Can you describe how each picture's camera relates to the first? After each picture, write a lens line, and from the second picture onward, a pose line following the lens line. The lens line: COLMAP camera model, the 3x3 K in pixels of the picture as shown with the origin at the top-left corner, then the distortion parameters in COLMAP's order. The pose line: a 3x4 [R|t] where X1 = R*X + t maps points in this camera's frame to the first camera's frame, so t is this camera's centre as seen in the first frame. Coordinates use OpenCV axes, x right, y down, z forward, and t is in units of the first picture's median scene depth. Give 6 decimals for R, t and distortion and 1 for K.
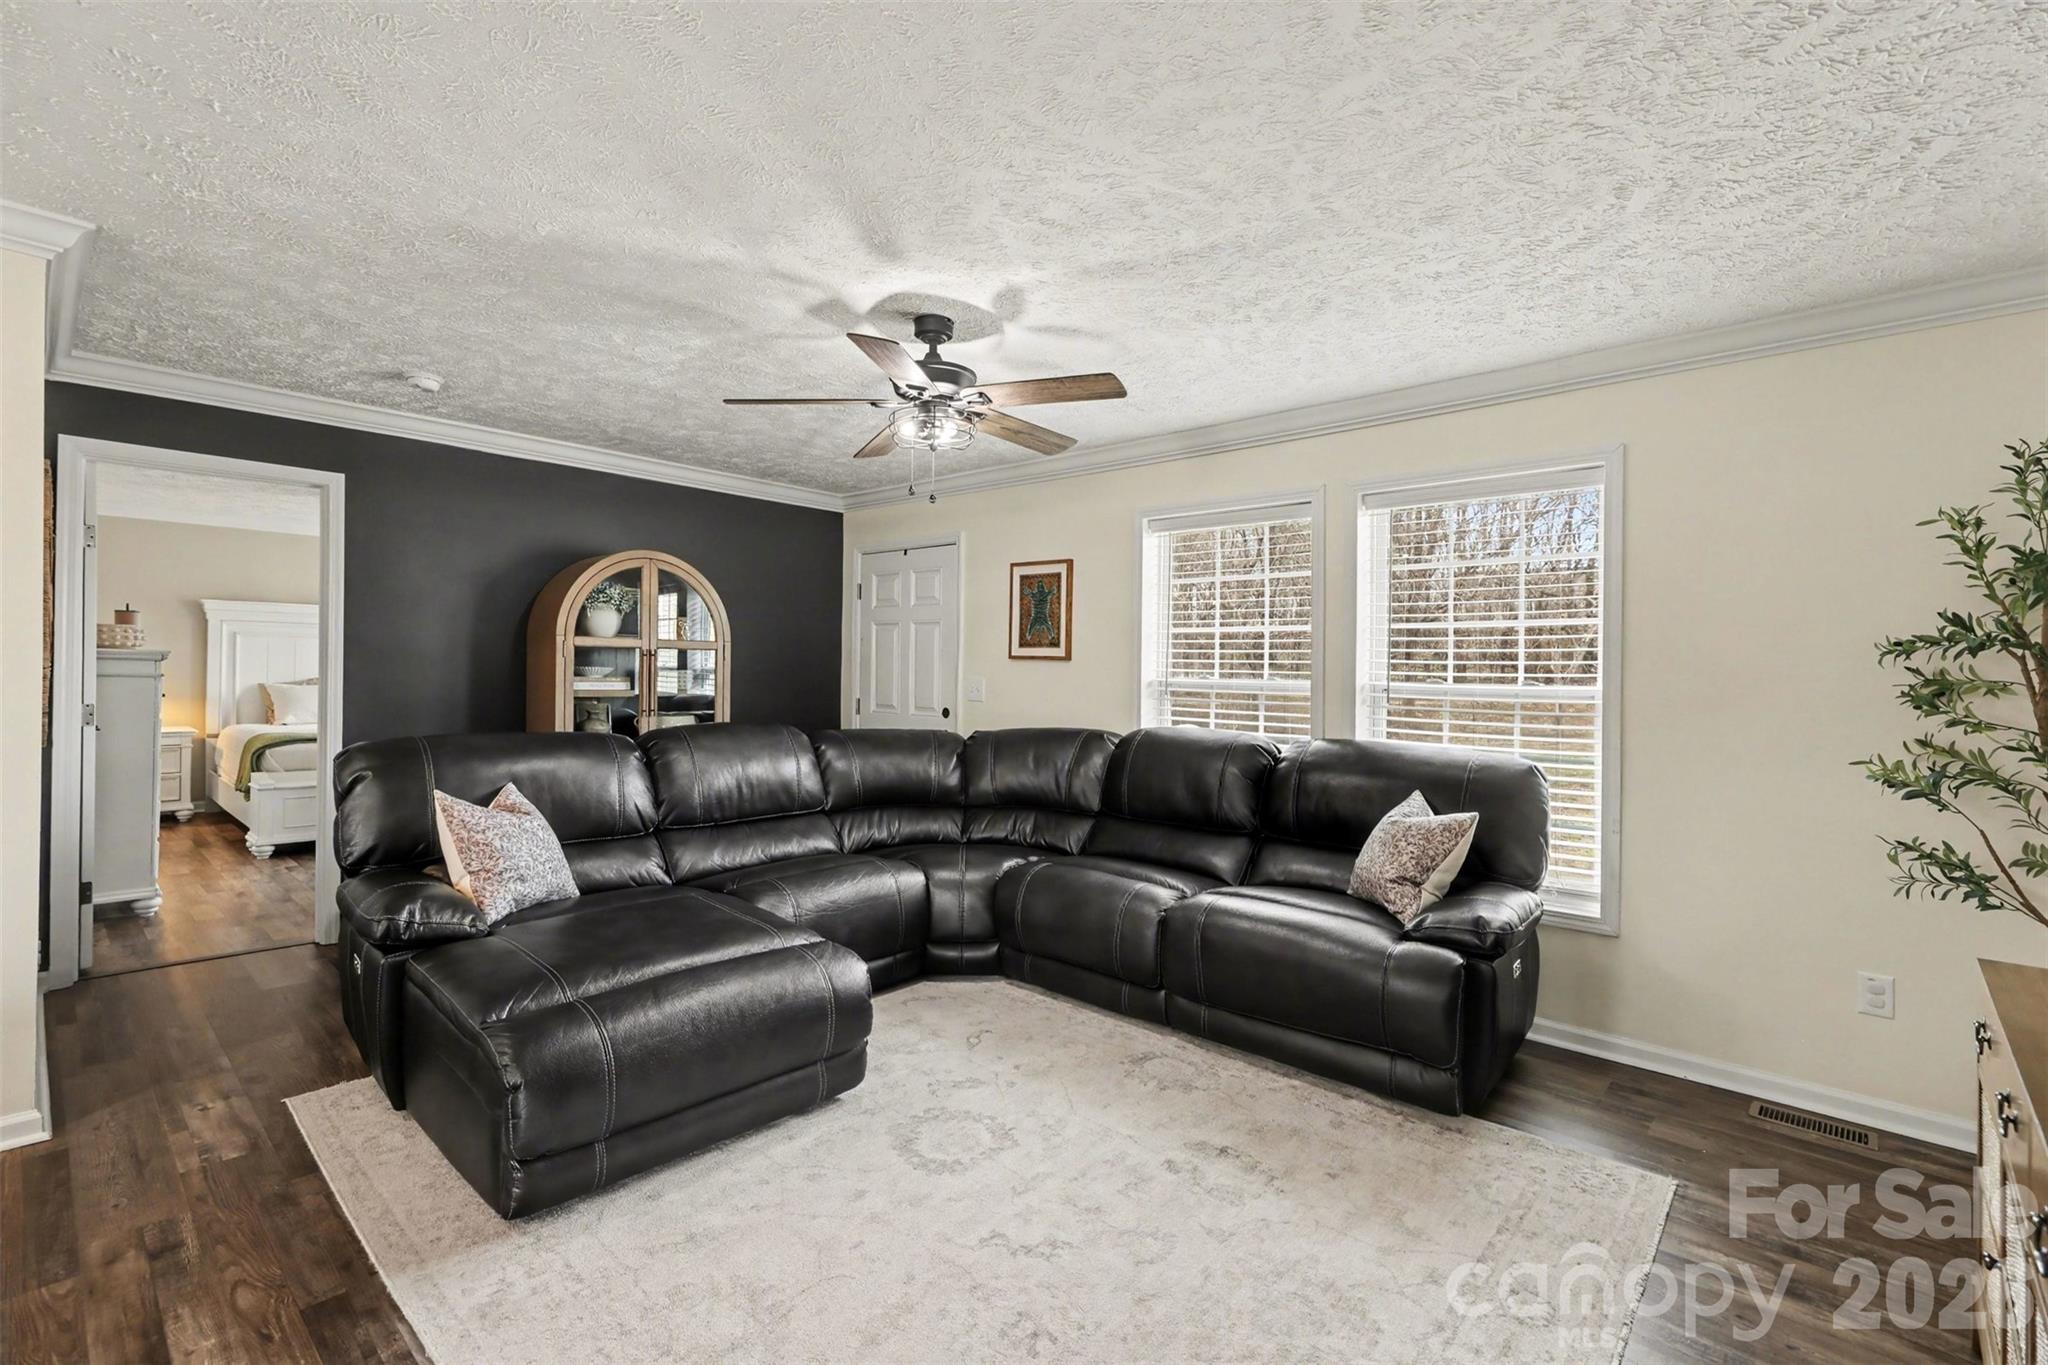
lens RADIAL K [[833.5, 0, 1023.1], [0, 833.5, 681.1], [0, 0, 1]] dist [-0.009857, 0.000055]
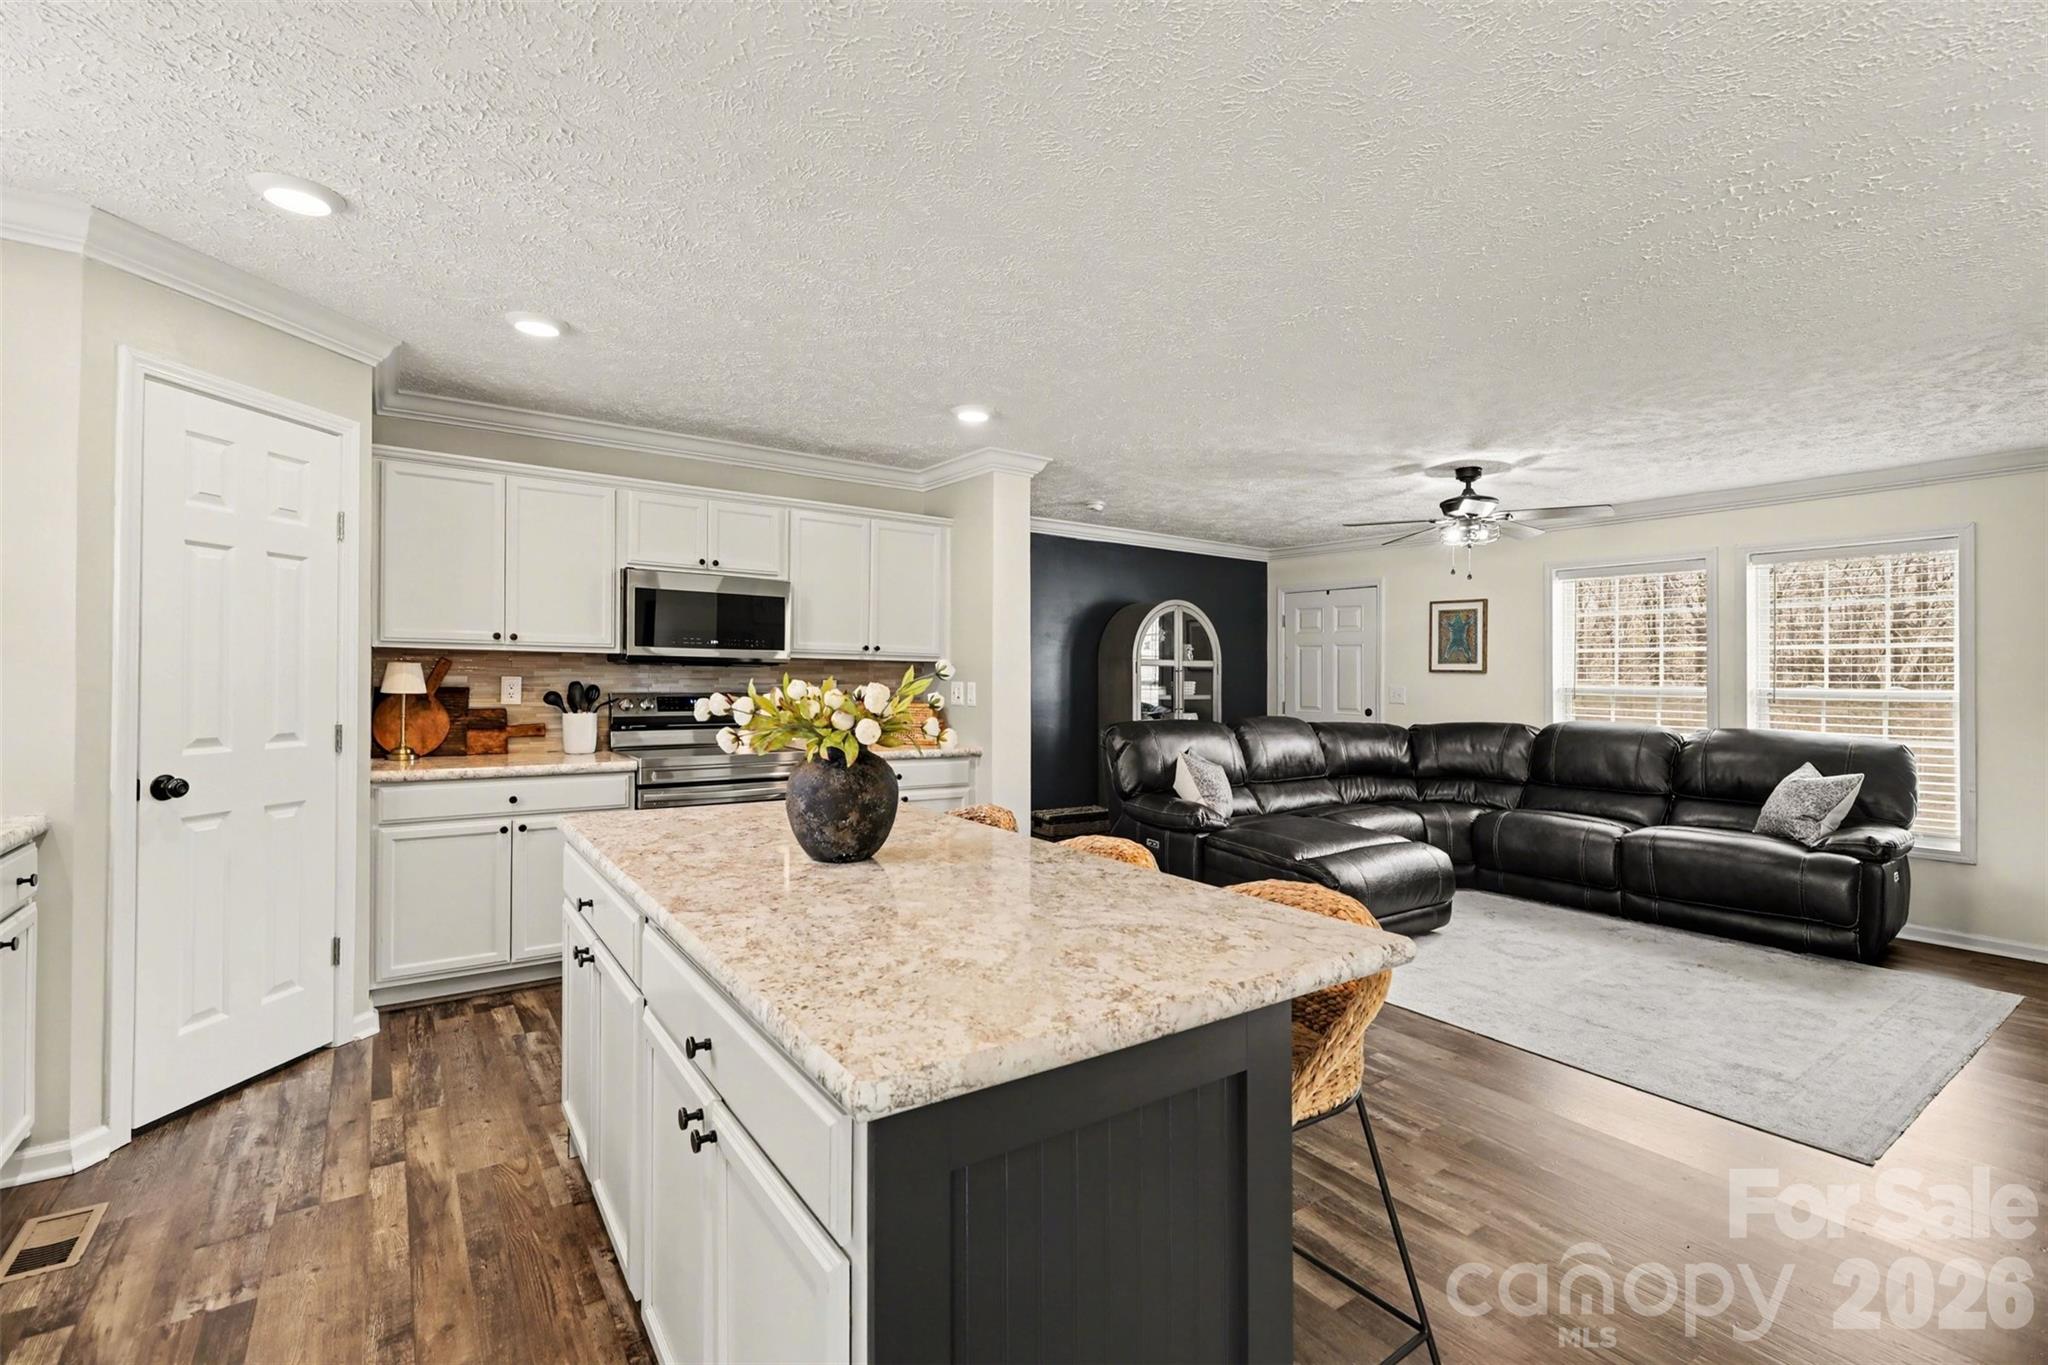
lens RADIAL K [[923.3, 0, 966.1], [0, 923.3, 677.0], [0, 0, 1]] dist [-0.000099, 0.000127]
pose [[0.980259, -0.005863, -0.197632, -0.583559], [0.002927, 0.999881, -0.015147, 0.002164], [0.197697, 0.014269, 0.980159, -0.788484]]
